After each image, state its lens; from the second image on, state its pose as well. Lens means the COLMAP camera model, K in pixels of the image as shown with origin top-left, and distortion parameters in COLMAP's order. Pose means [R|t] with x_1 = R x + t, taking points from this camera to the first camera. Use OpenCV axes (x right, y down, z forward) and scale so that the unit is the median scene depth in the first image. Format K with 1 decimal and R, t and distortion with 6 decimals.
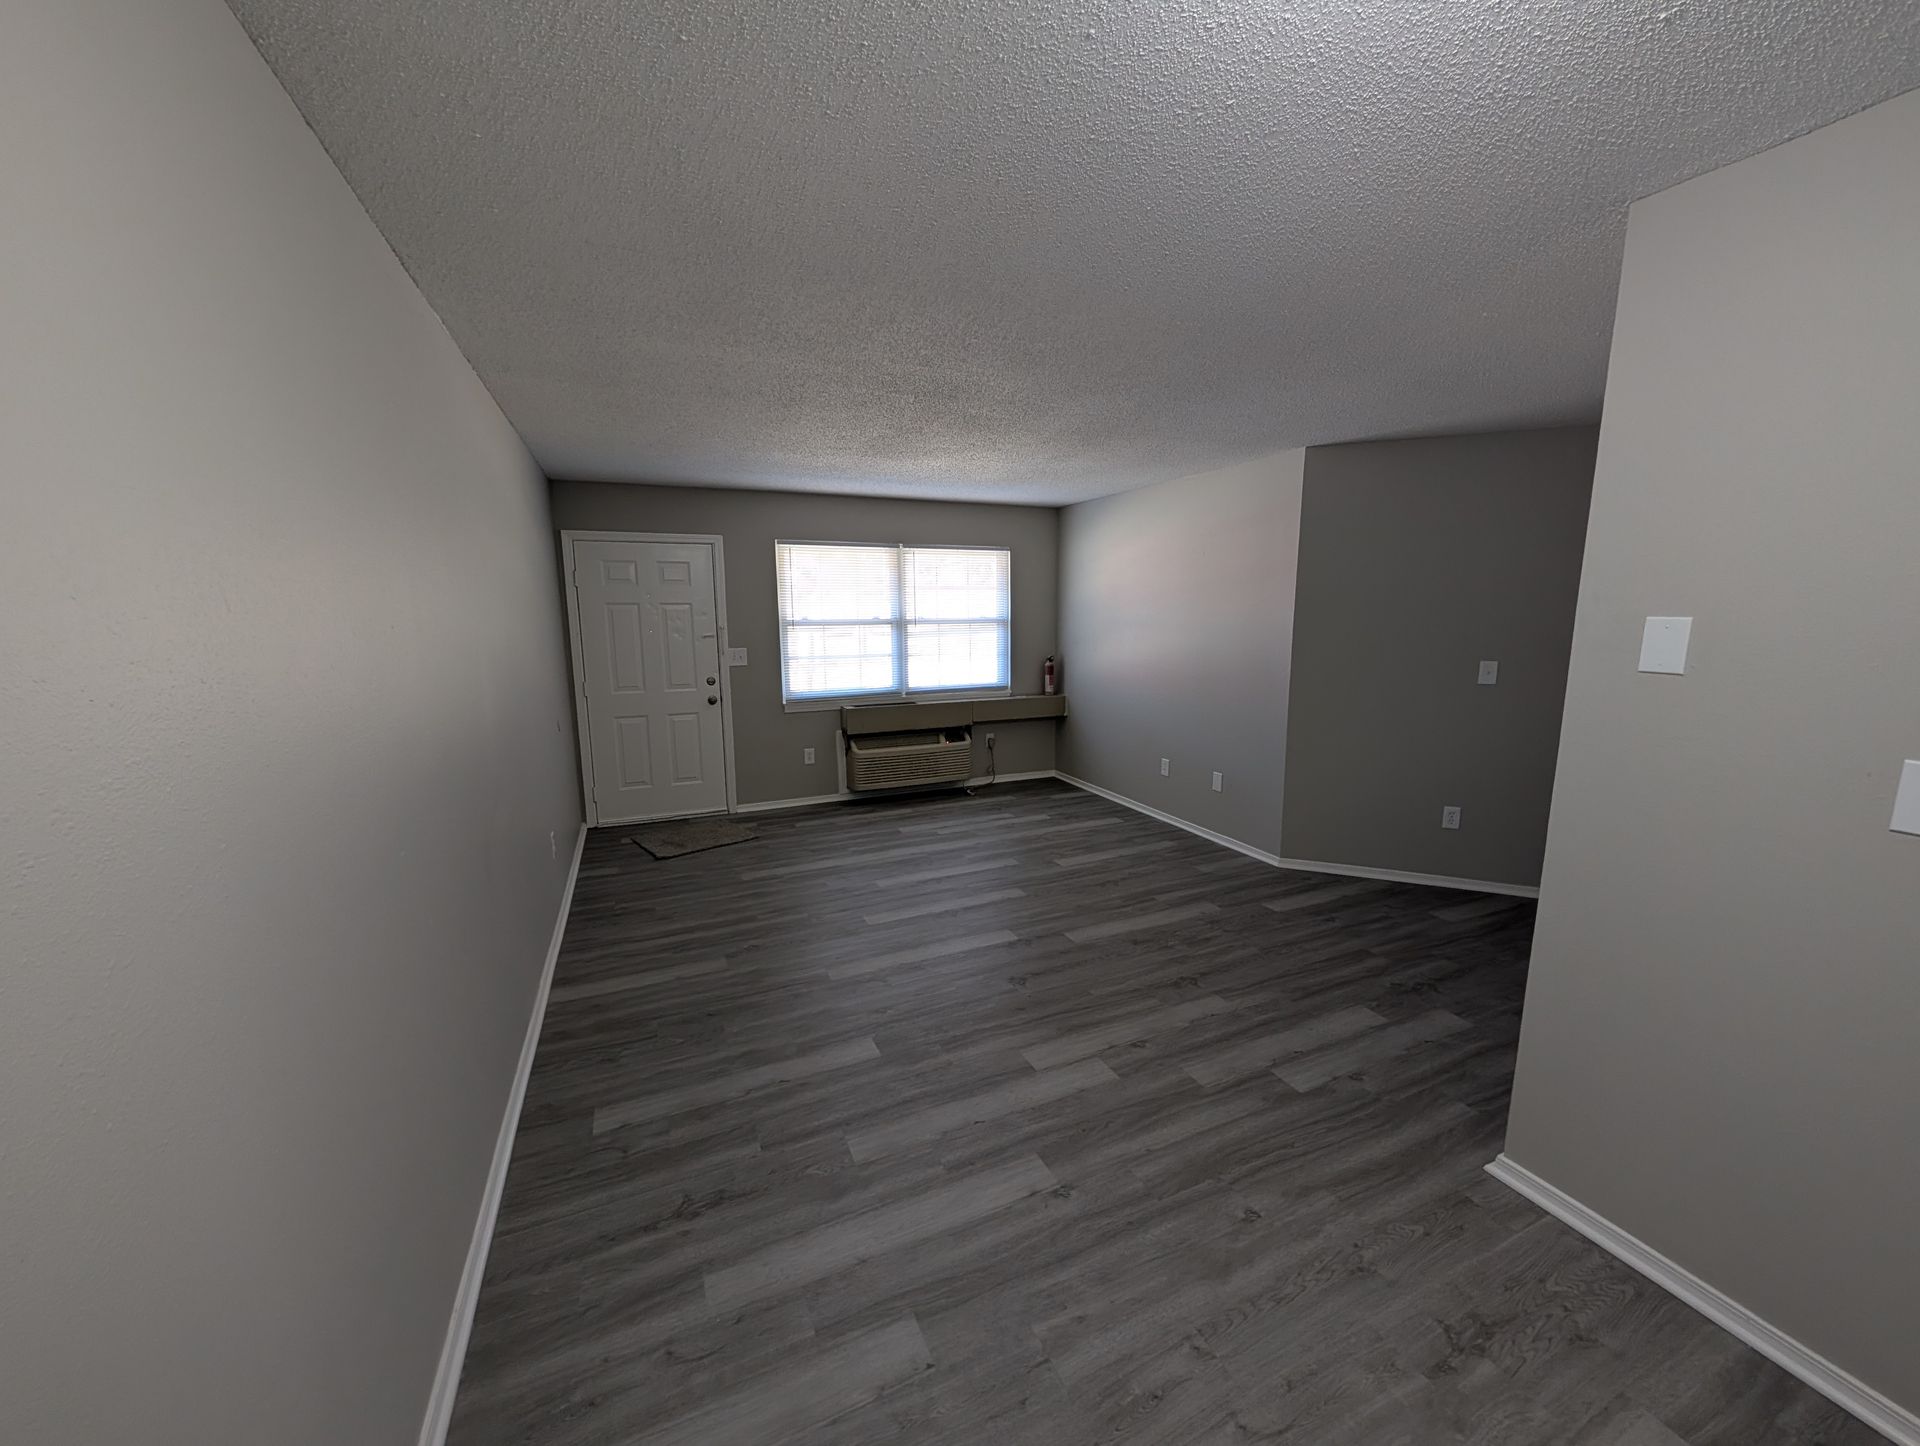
lens RADIAL K [[722.7, 0, 950.0], [0, 722.7, 728.4], [0, 0, 1]] dist [-0.001059, 0.000249]
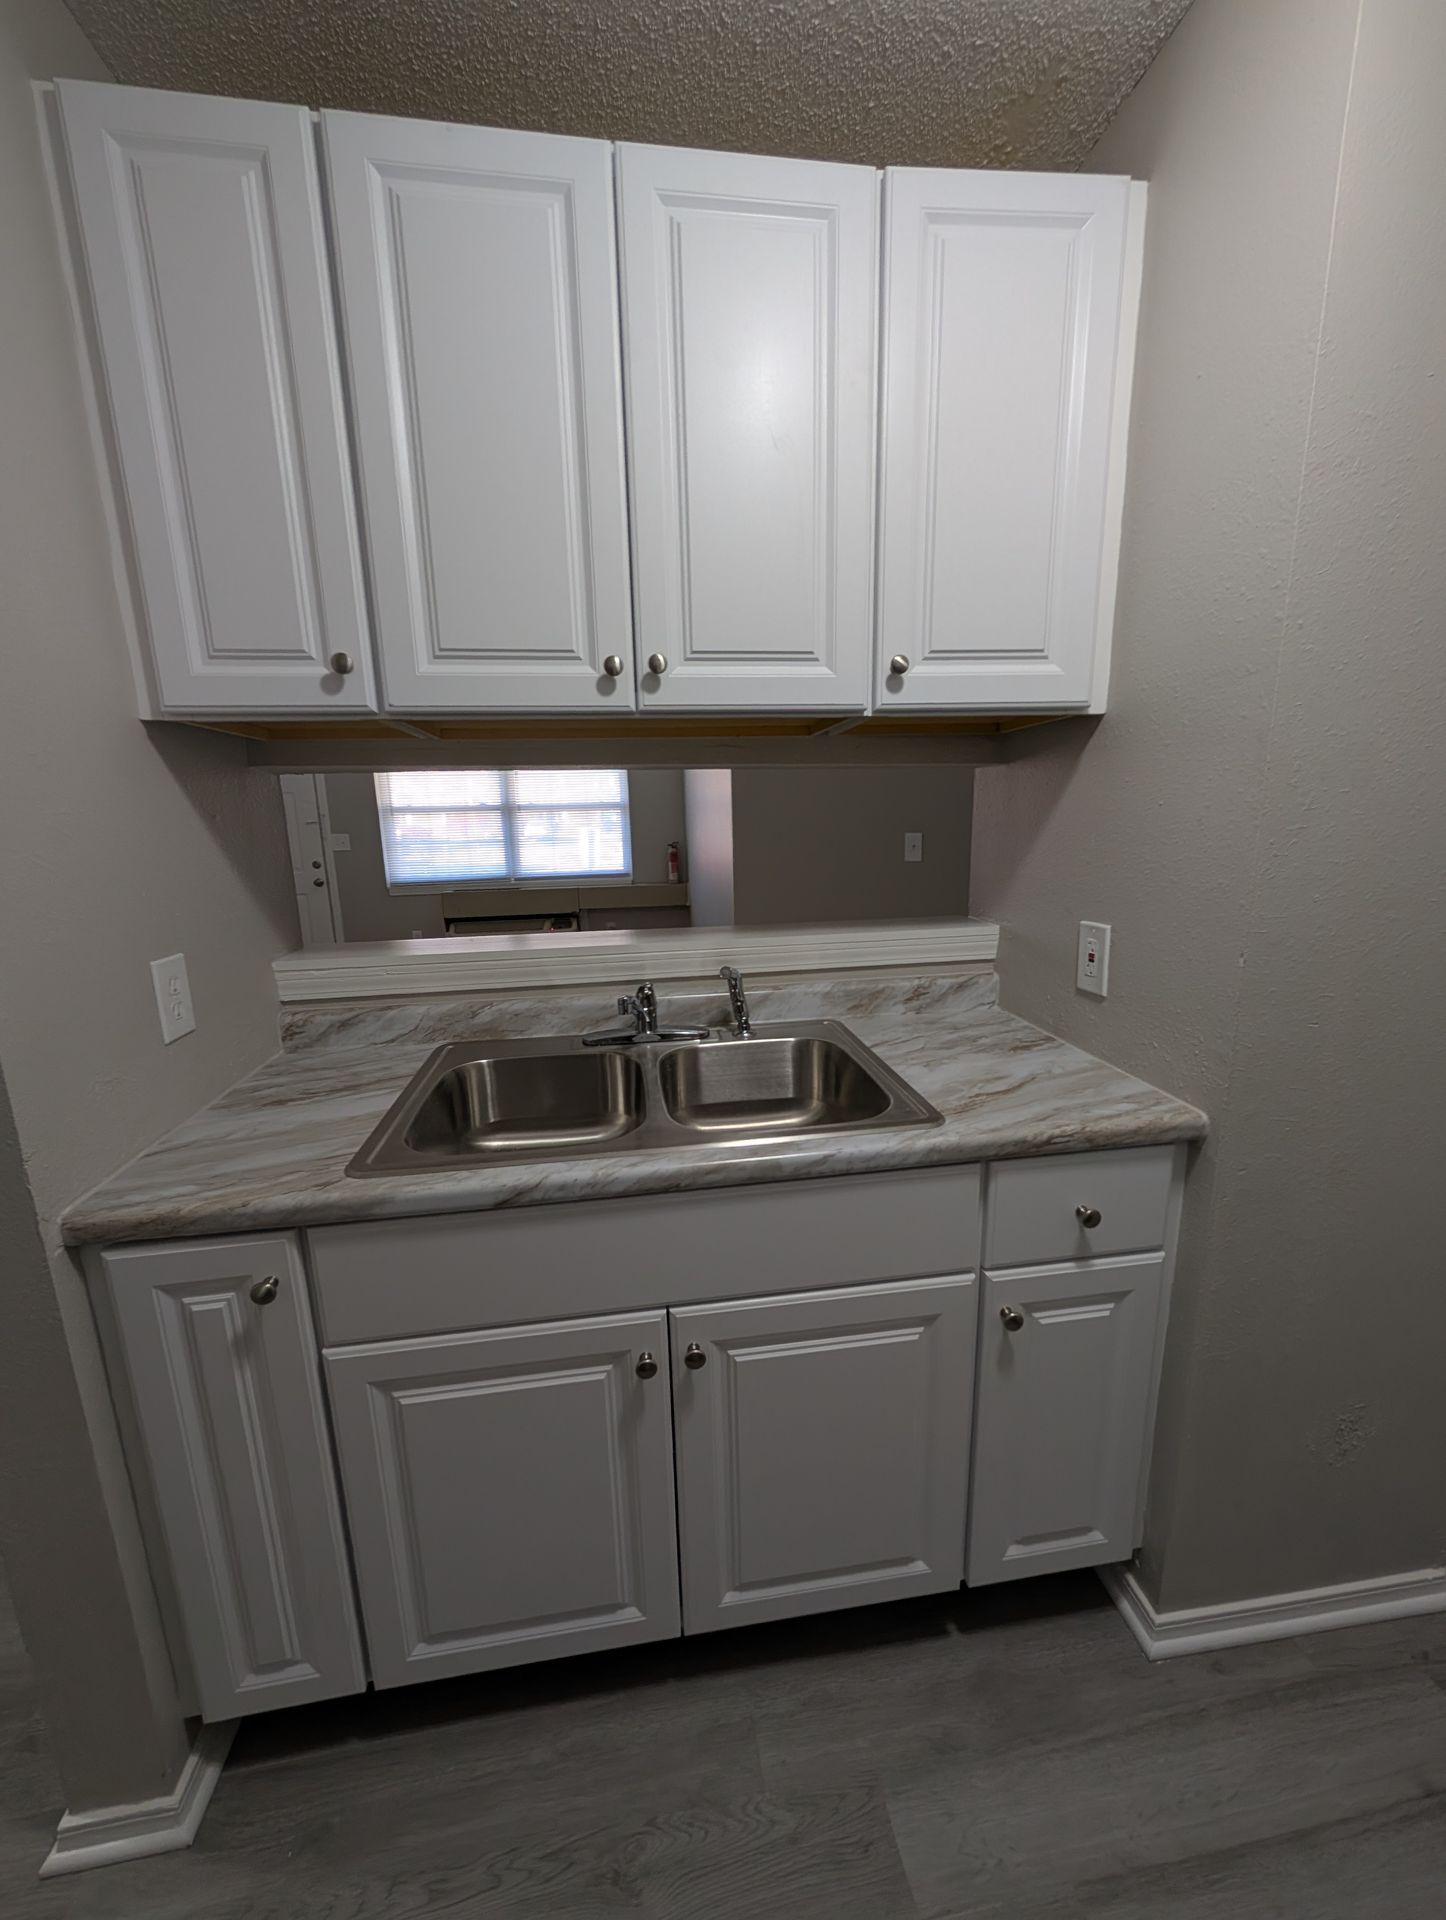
lens RADIAL K [[722.7, 0, 725.8], [0, 722.7, 959.3], [0, 0, 1]] dist [-0.001059, 0.000249]
pose [[0.965808, 0.035321, -0.256840, 0.756098], [-0.025246, 0.998781, 0.042421, 0.020326], [0.258025, -0.034486, 0.965523, 0.149342]]
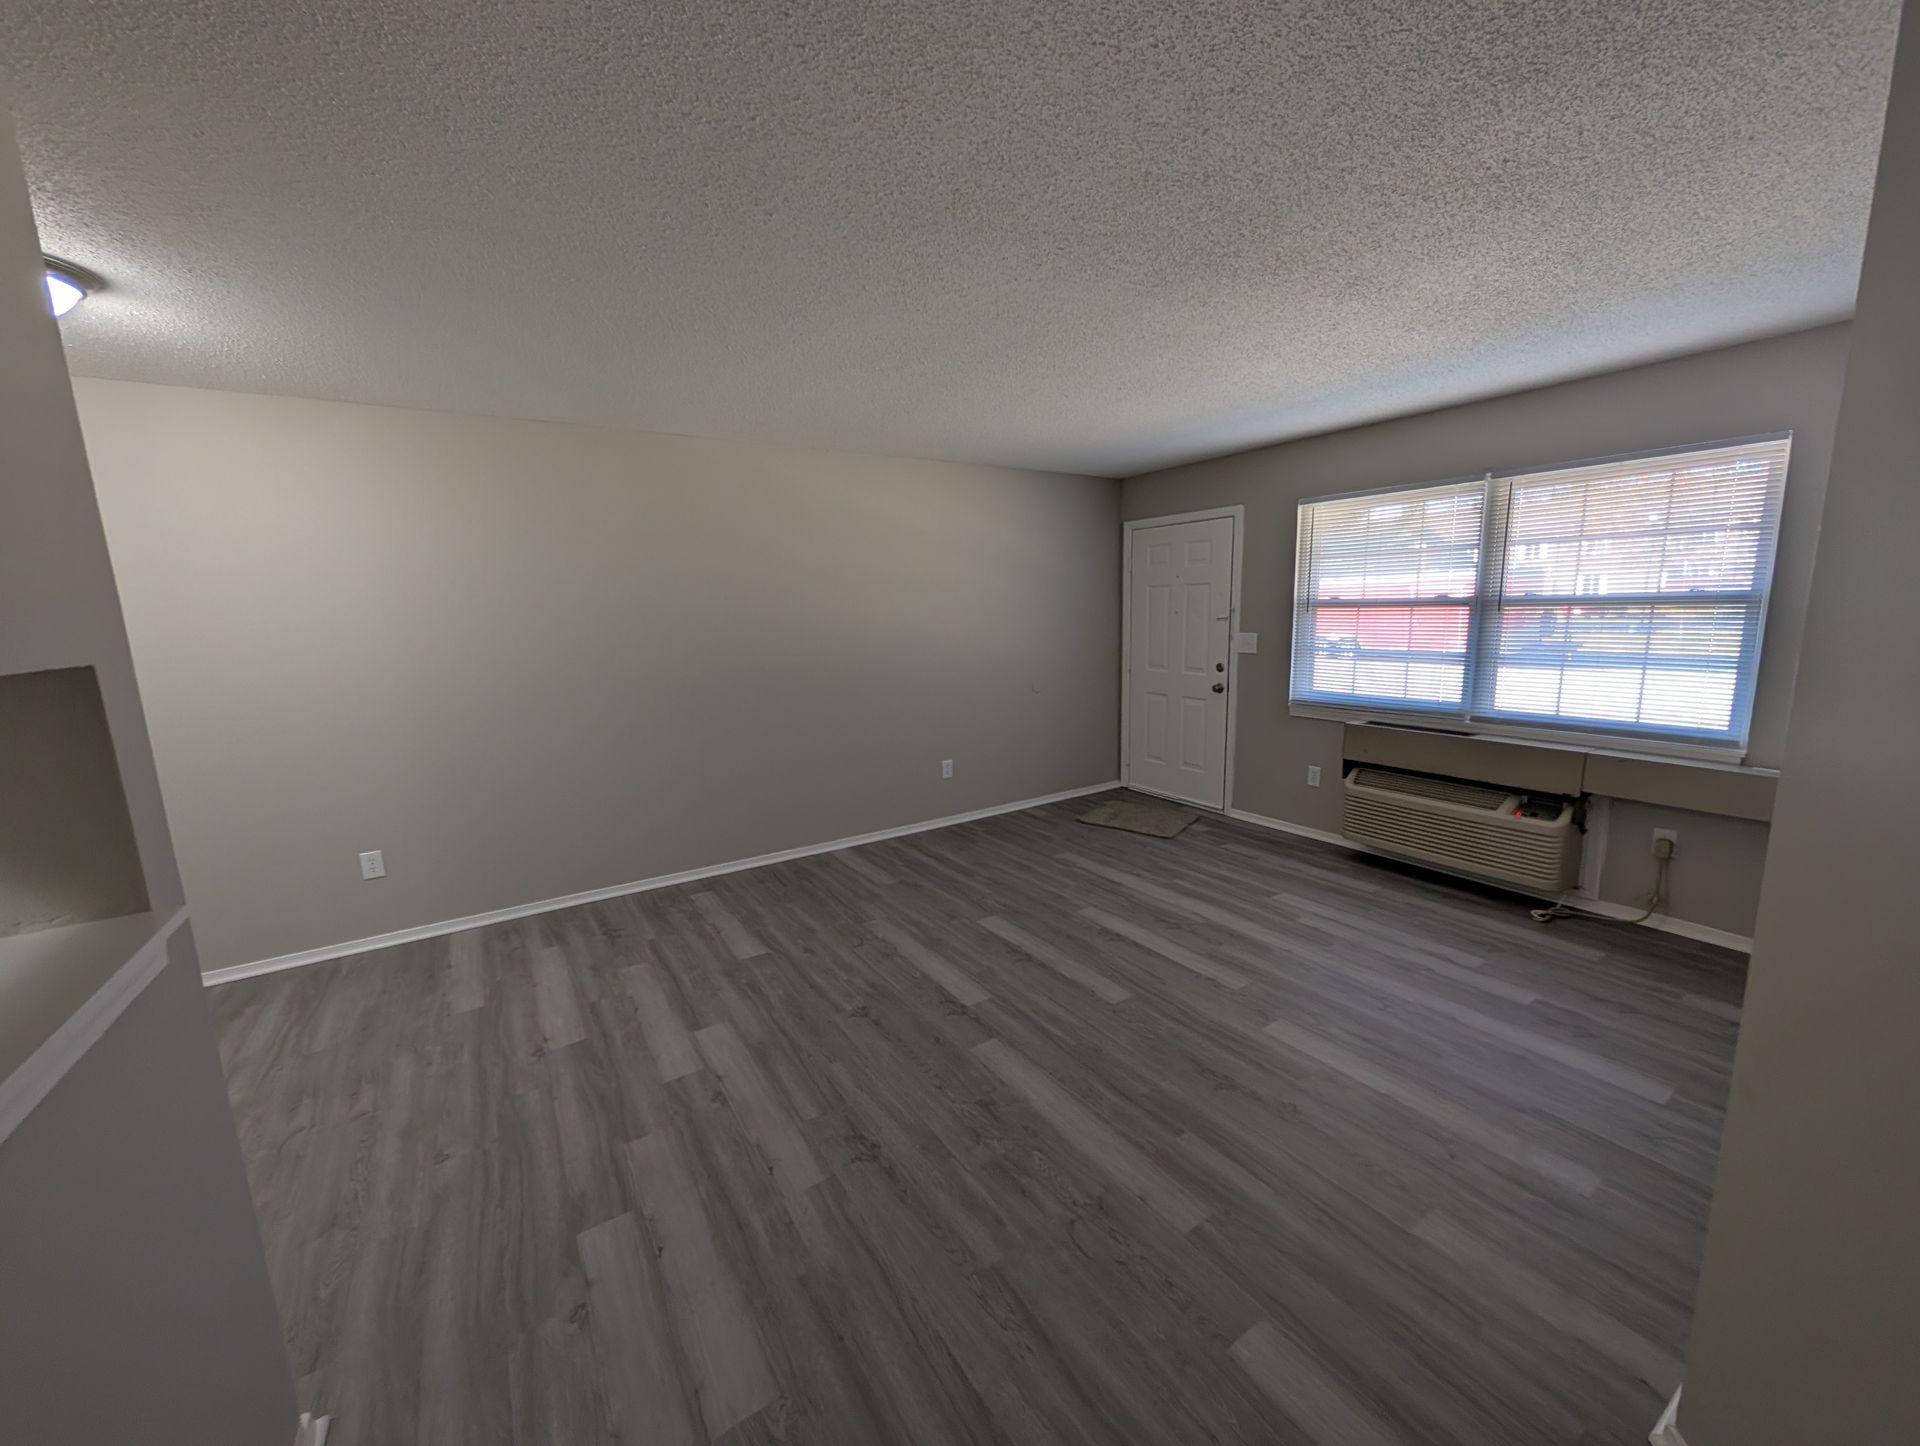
lens RADIAL K [[722.7, 0, 961.5], [0, 722.7, 719.0], [0, 0, 1]] dist [-0.001059, 0.000249]
pose [[0.171106, 0.156522, -0.972740, 0.720128], [-0.135200, 0.981691, 0.134181, -0.110478], [0.975932, 0.108555, 0.189135, 0.709395]]
